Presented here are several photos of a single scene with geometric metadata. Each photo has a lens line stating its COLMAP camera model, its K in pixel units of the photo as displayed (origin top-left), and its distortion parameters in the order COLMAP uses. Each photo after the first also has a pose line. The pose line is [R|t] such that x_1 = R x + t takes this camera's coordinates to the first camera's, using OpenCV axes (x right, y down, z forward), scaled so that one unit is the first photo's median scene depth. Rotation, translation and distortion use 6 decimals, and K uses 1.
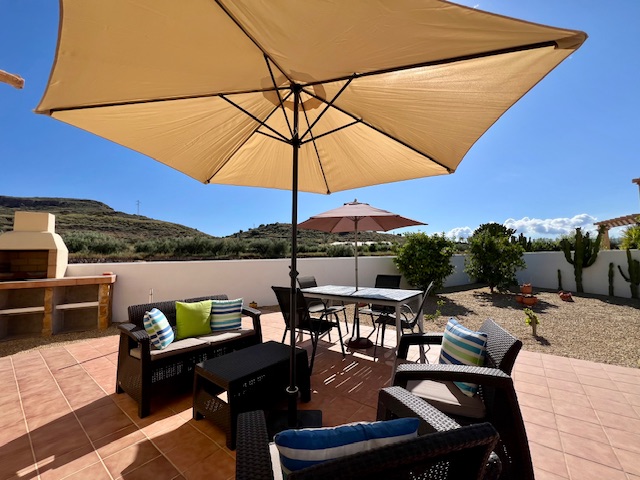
lens RADIAL K [[255.8, 0, 320.1], [0, 255.8, 240.4], [0, 0, 1]] dist [0.000161, 0.000010]
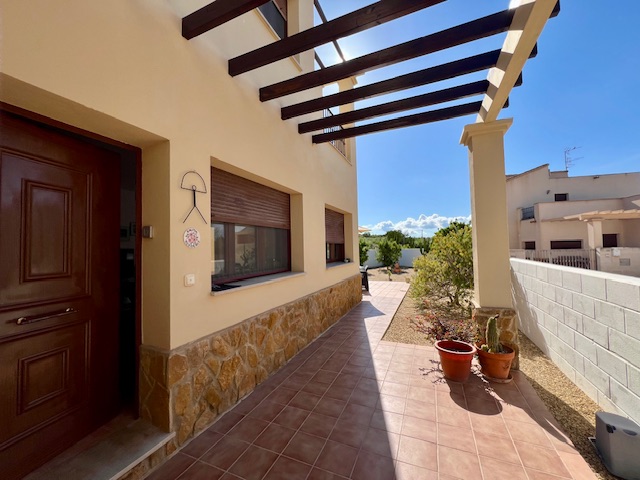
lens RADIAL K [[266.8, 0, 317.8], [0, 266.8, 239.1], [0, 0, 1]] dist [-0.000054, -0.000688]
pose [[0.970343, 0.017550, 0.241094, -0.318203], [-0.028368, 0.998737, 0.041474, -0.093712], [-0.240061, -0.047083, 0.969615, -0.797494]]
